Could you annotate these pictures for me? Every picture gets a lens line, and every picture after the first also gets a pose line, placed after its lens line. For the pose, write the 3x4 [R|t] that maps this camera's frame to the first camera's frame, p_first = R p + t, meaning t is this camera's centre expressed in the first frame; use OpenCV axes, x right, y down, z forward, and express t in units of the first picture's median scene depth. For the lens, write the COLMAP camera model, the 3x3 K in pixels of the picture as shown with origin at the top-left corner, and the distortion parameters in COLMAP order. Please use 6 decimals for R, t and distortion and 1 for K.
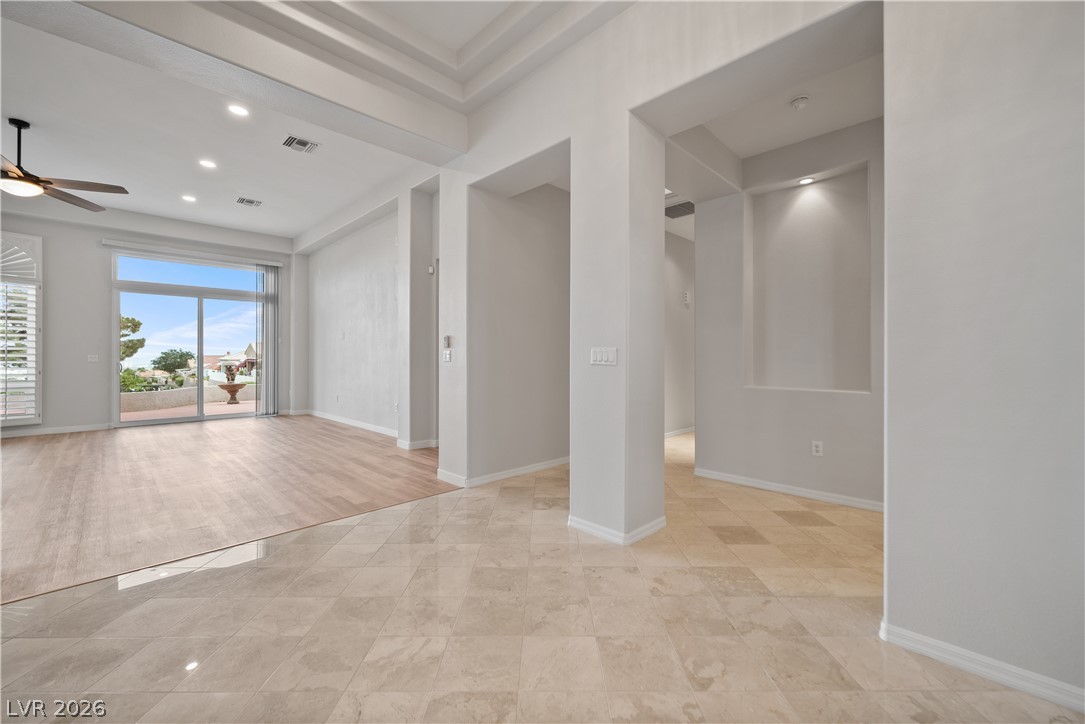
lens RADIAL K [[439.8, 0, 542.5], [0, 439.8, 362.0], [0, 0, 1]] dist [0.000300, 0.000079]
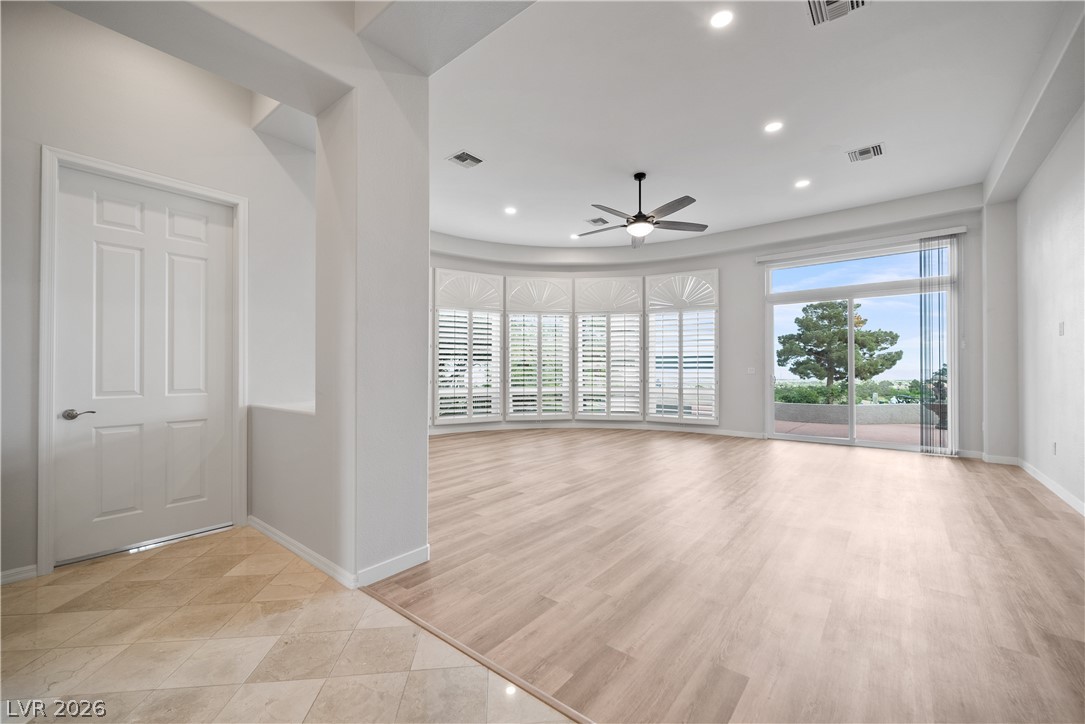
lens RADIAL K [[435.8, 0, 543.7], [0, 435.8, 359.8], [0, 0, 1]] dist [0.001189, -0.000064]
pose [[0.107071, -0.022534, -0.993996, -0.015924], [-0.010245, 0.999665, -0.023766, -0.002618], [0.994199, 0.012728, 0.106805, 0.305826]]
